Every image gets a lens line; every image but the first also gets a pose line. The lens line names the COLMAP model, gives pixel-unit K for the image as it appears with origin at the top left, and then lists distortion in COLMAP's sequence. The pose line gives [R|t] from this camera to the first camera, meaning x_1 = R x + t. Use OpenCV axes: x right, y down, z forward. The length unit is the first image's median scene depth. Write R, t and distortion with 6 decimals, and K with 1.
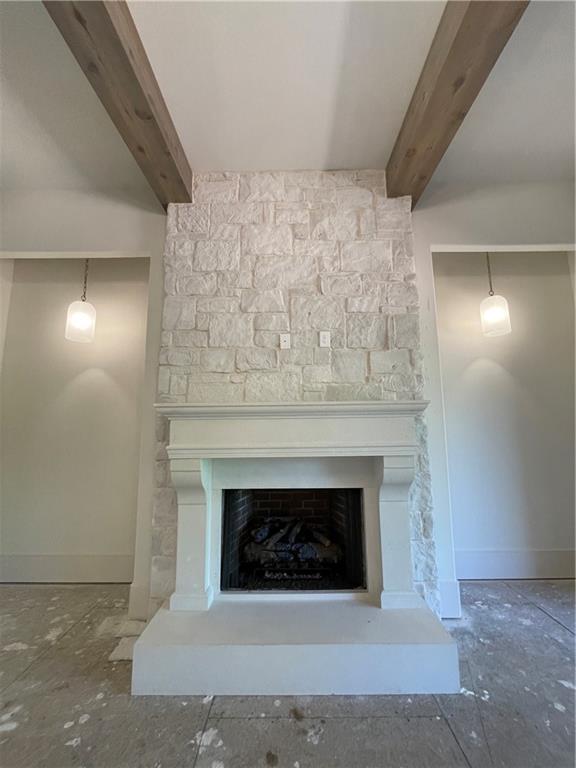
lens RADIAL K [[310.4, 0, 286.6], [0, 310.4, 383.2], [0, 0, 1]] dist [-0.002145, -0.000074]
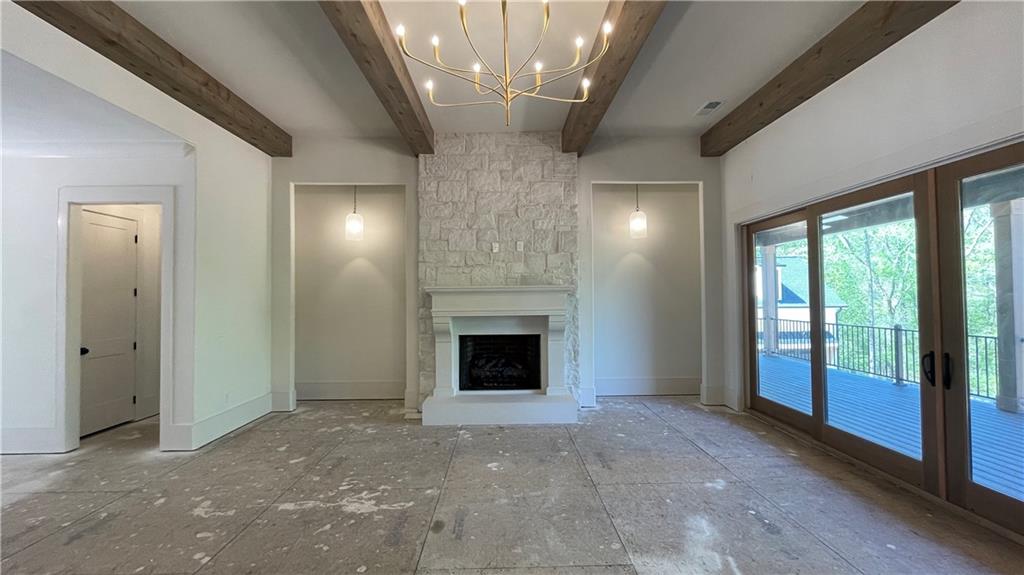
lens RADIAL K [[411.1, 0, 512.9], [0, 411.1, 287.3], [0, 0, 1]] dist [0.001974, 0.000103]
pose [[0.999280, 0.001788, 0.037910, 0.004352], [-0.006113, 0.993431, 0.114273, -0.174042], [-0.037457, -0.114423, 0.992726, -1.168314]]
